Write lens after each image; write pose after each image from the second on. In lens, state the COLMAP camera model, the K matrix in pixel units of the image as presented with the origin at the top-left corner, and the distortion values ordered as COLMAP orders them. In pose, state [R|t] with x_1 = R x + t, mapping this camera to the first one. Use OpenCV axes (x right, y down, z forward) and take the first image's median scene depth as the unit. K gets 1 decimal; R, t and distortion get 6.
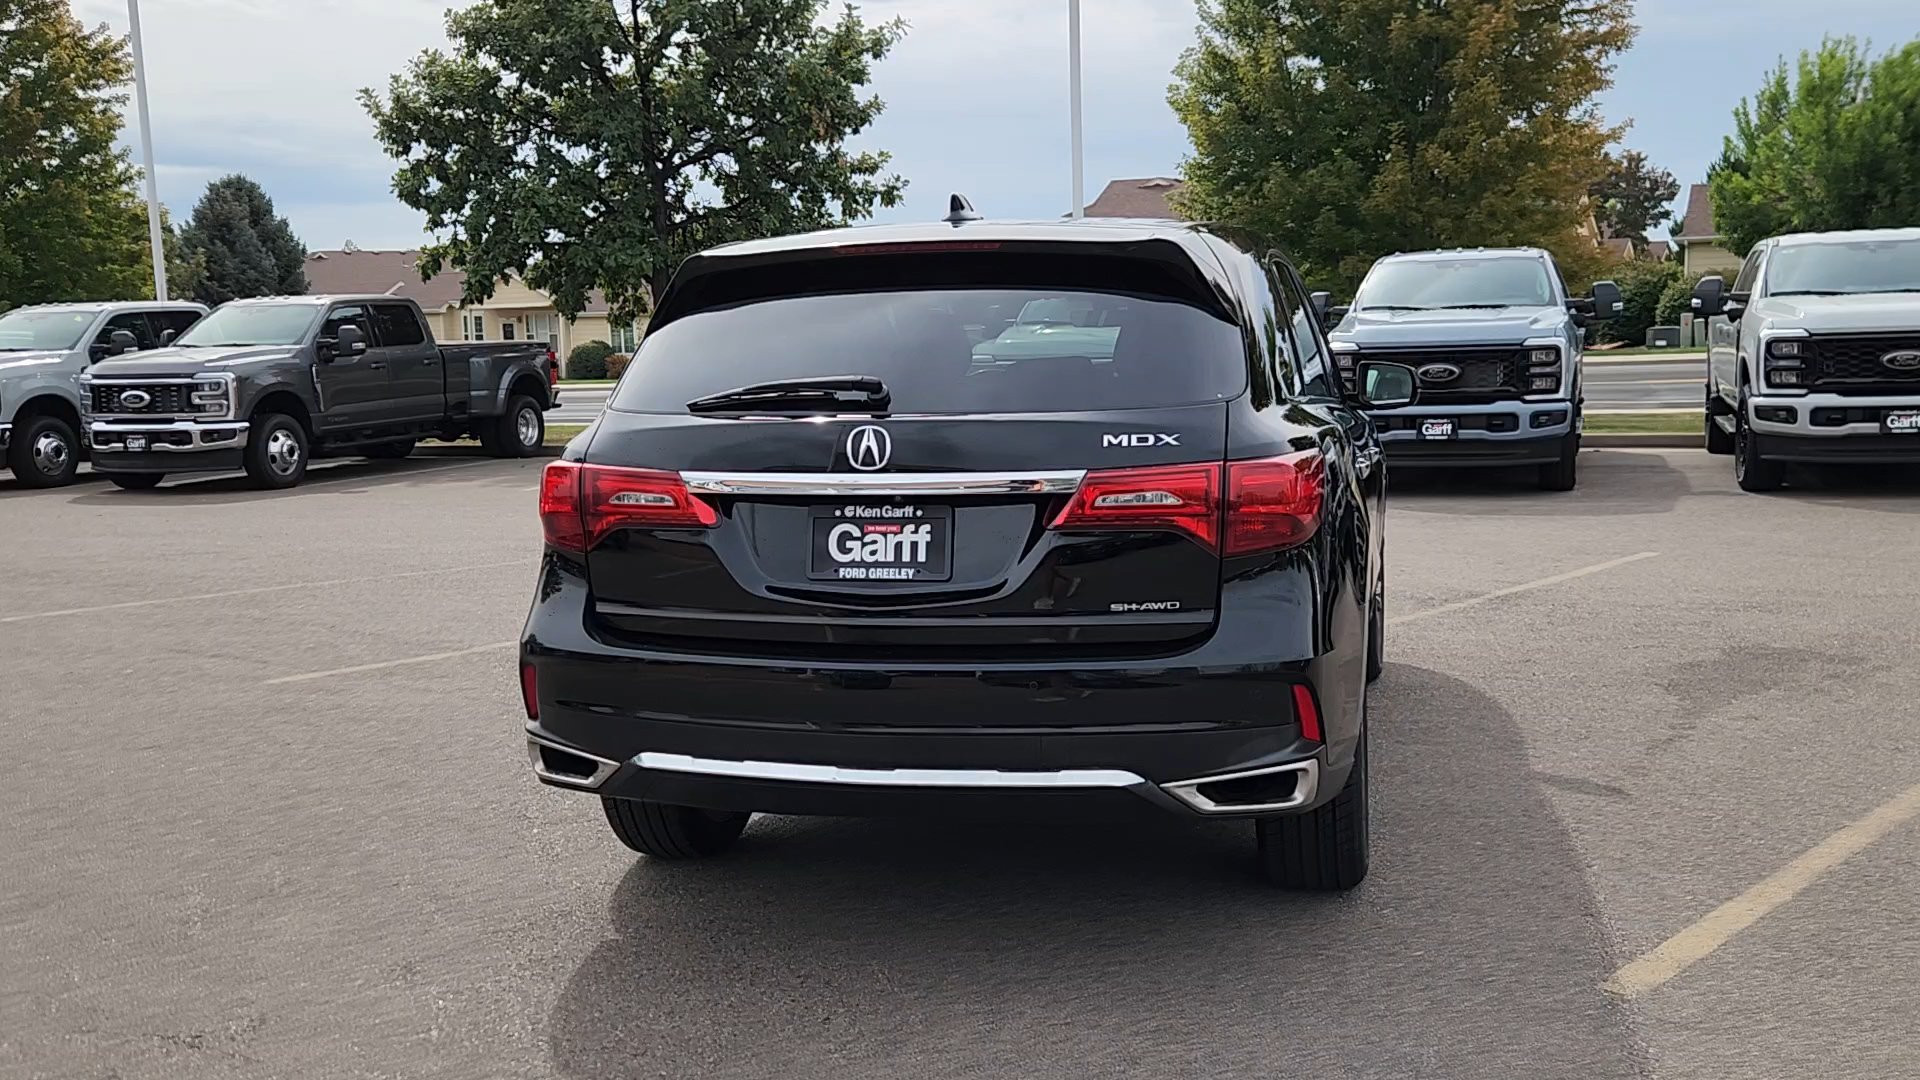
lens RADIAL K [[1815.4, 0, 945.5], [0, 1815.4, 535.3], [0, 0, 1]] dist [0.028222, 0.000000]
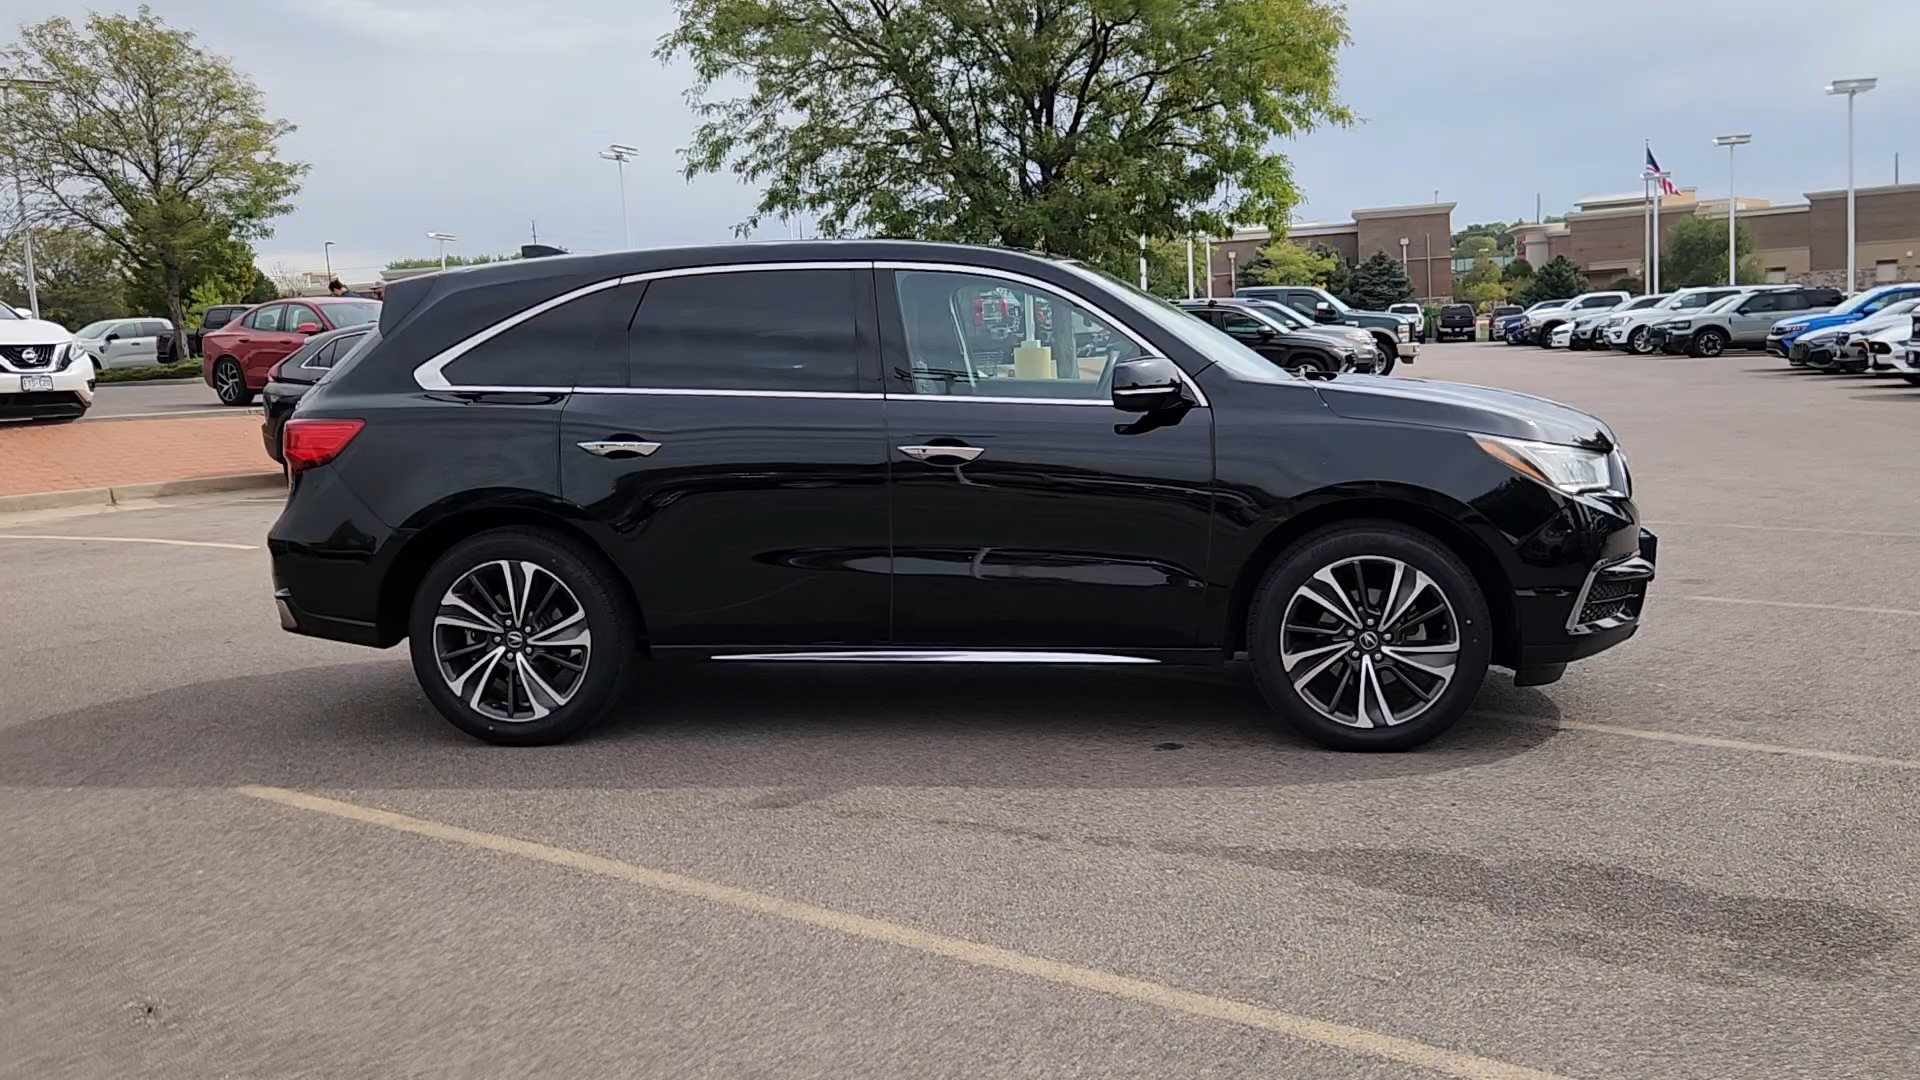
lens RADIAL K [[1815.4, 0, 951.2], [0, 1815.4, 549.4], [0, 0, 1]] dist [0.028222, 0.000000]
pose [[0.115839, 0.141364, -0.983157, 0.532197], [-0.078929, 0.988000, 0.132760, -0.054277], [0.990127, 0.062221, 0.125607, 0.386577]]
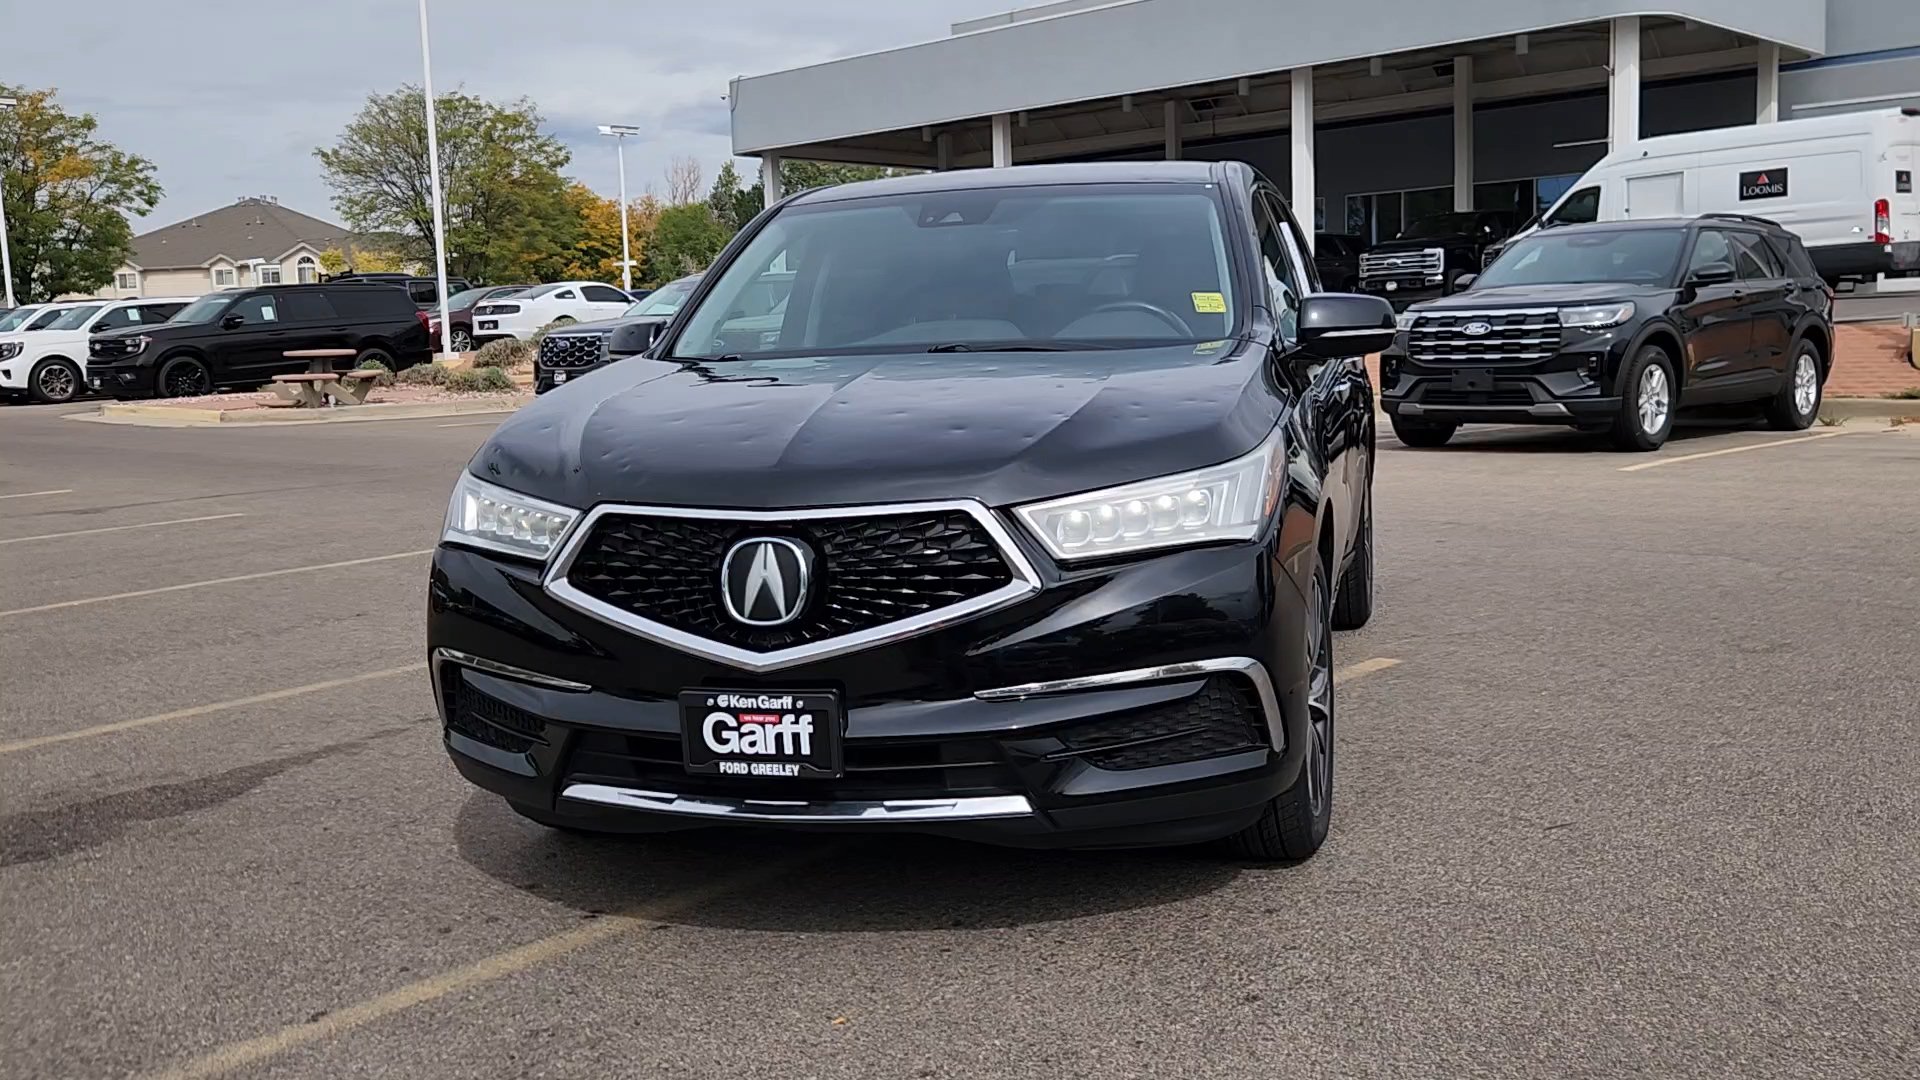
lens RADIAL K [[1815.4, 0, 952.3], [0, 1815.4, 554.5], [0, 0, 1]] dist [0.028222, 0.000000]
pose [[-0.997971, 0.059212, 0.023393, 0.043503], [0.063156, 0.967113, 0.246381, -0.088937], [-0.008035, 0.247358, -0.968891, 0.869586]]
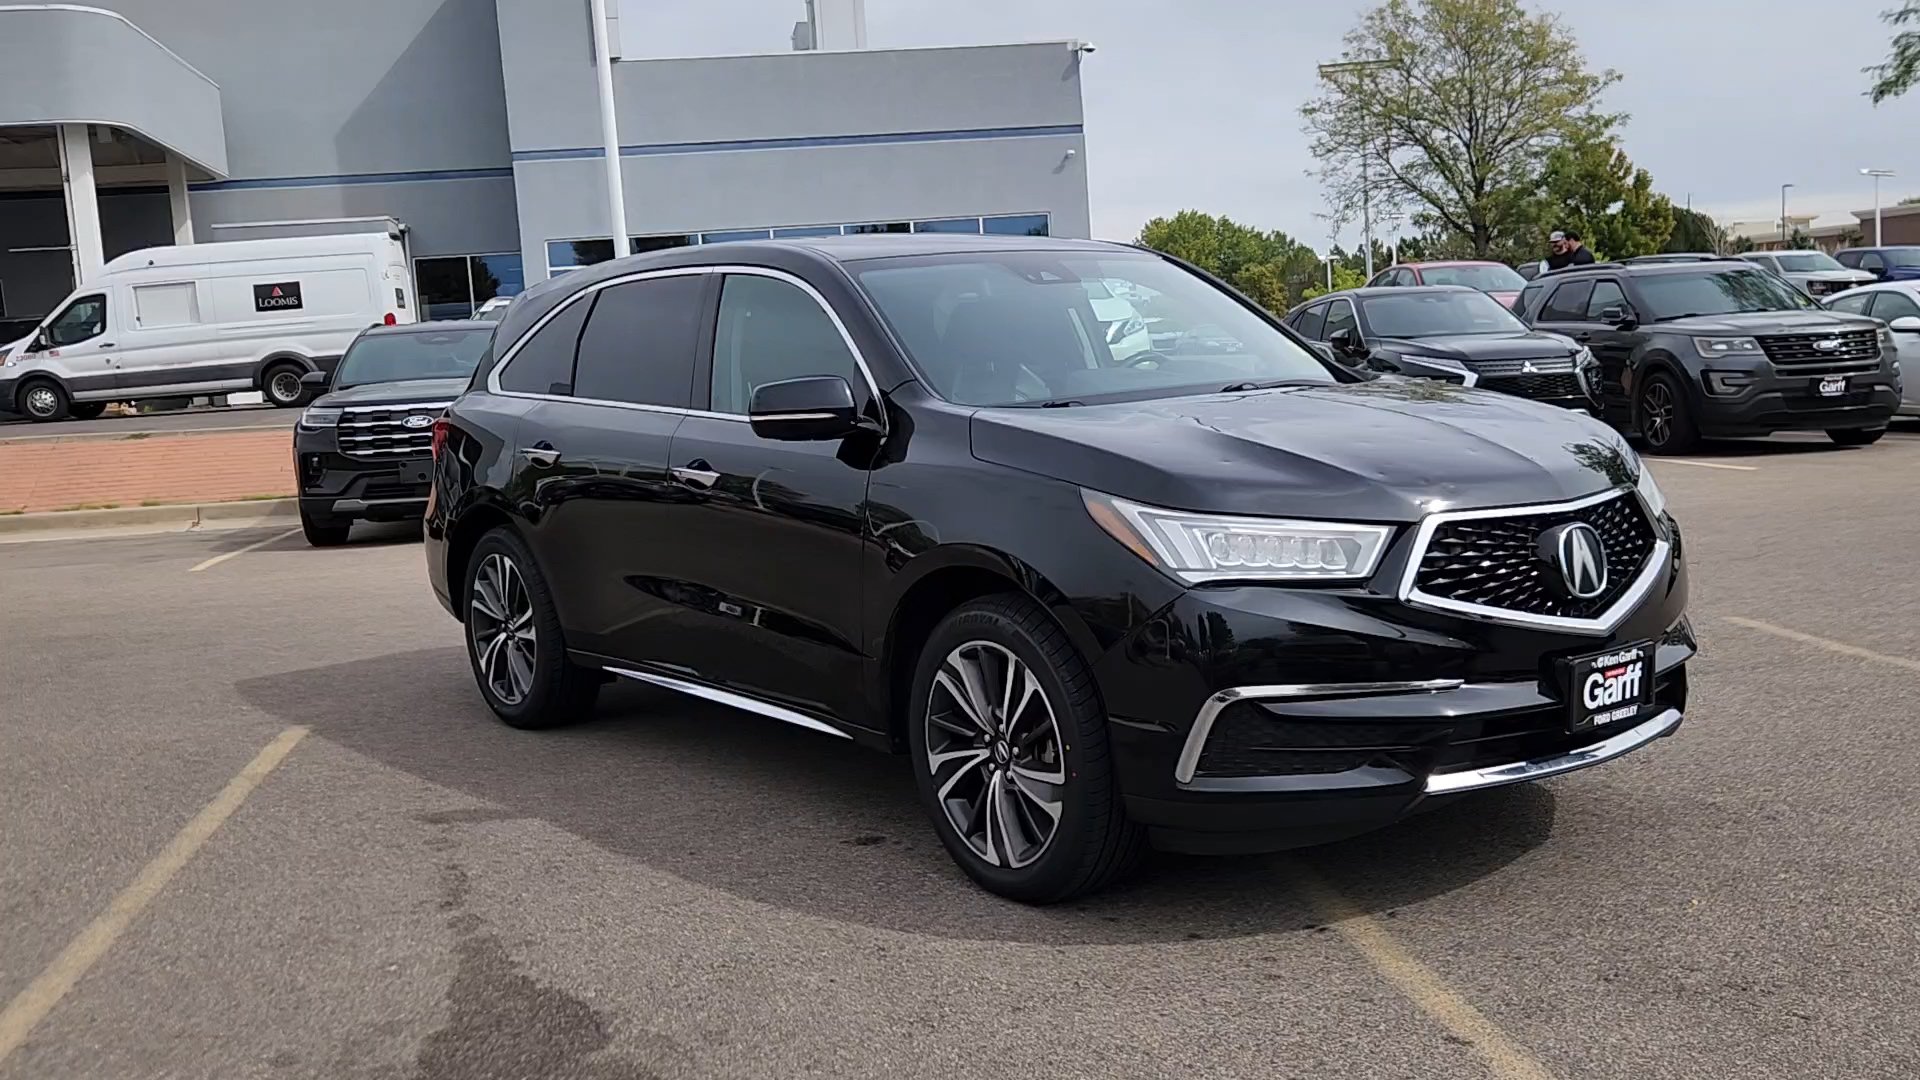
lens RADIAL K [[1815.4, 0, 944.1], [0, 1815.4, 550.3], [0, 0, 1]] dist [0.028222, 0.000000]
pose [[-0.618330, 0.145992, -0.772240, 0.378600], [-0.020866, 0.979199, 0.201825, -0.084913], [0.785642, 0.140908, -0.602421, 0.721972]]
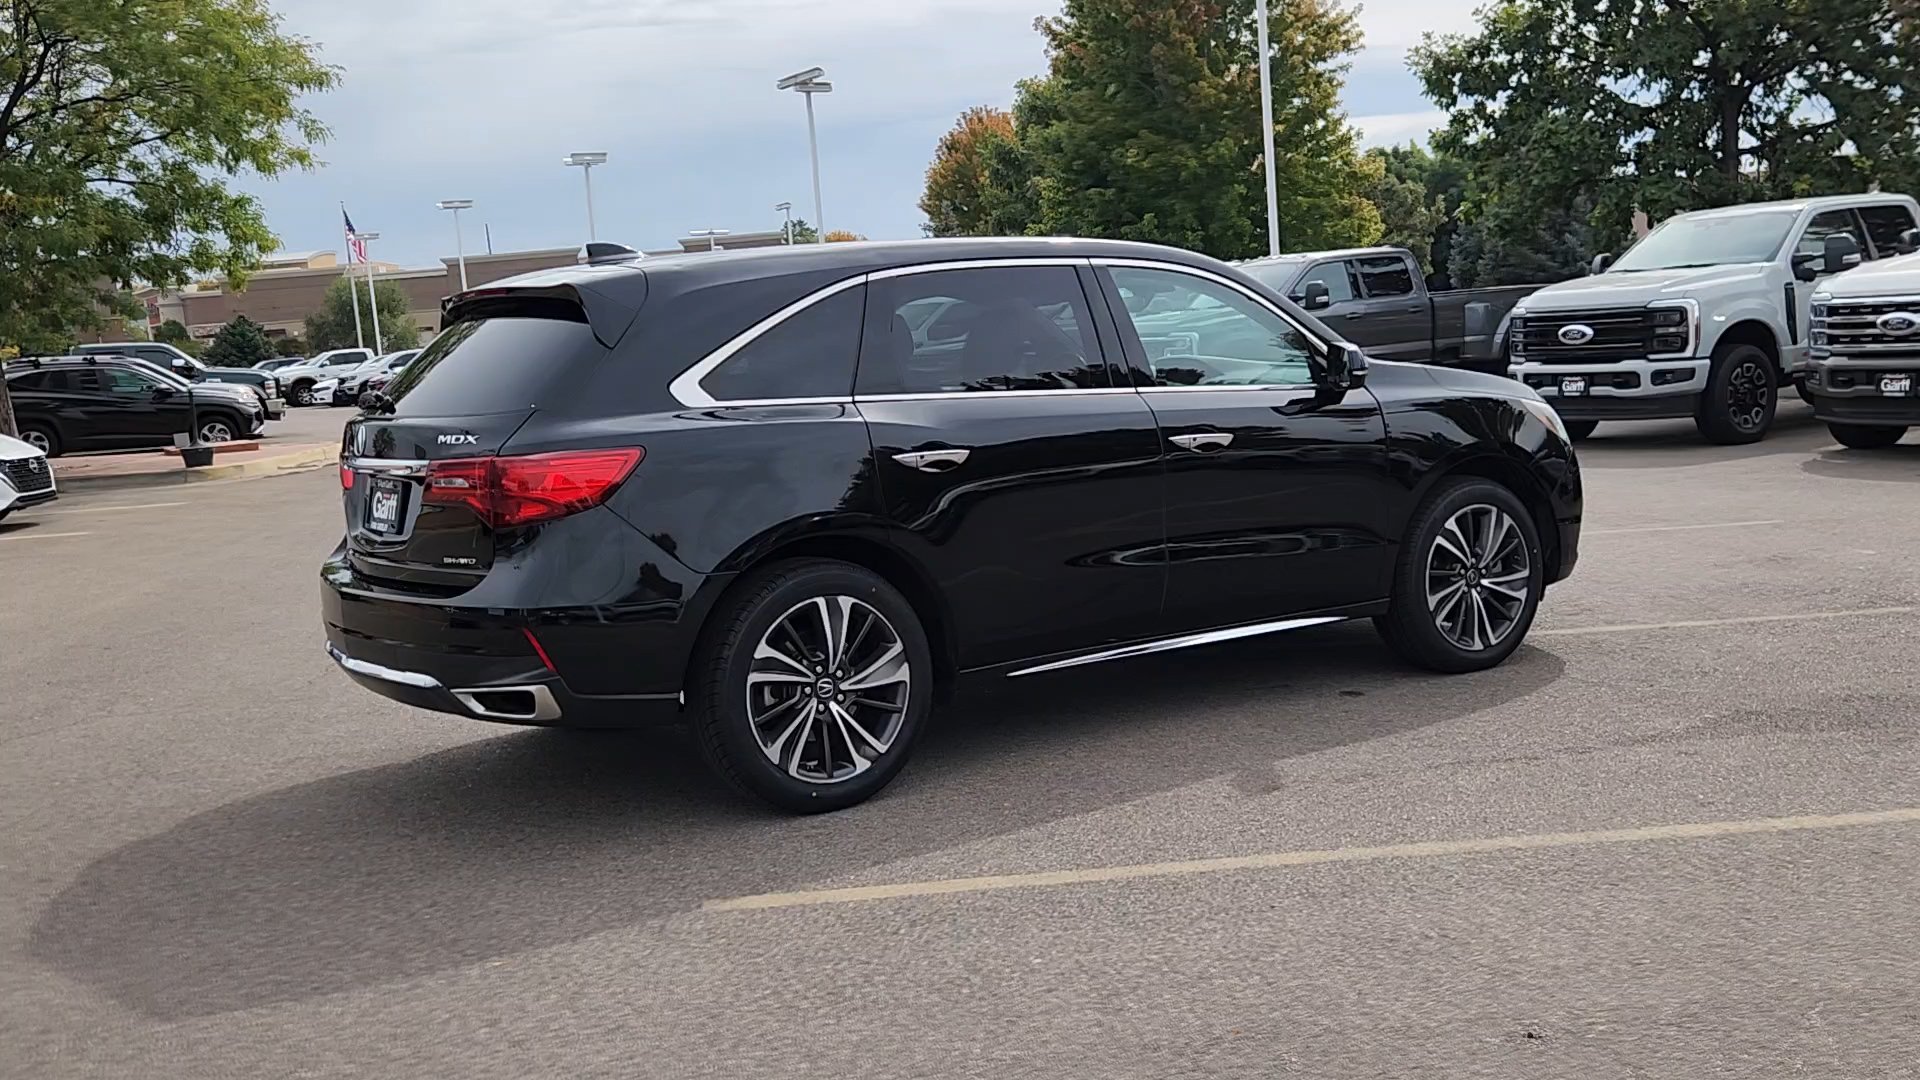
lens RADIAL K [[1815.4, 0, 945.5], [0, 1815.4, 537.5], [0, 0, 1]] dist [0.028222, 0.000000]
pose [[0.742373, 0.057777, -0.667491, 0.356041], [-0.031067, 0.998172, 0.051847, -0.016759], [0.669266, -0.017753, 0.742811, 0.061340]]
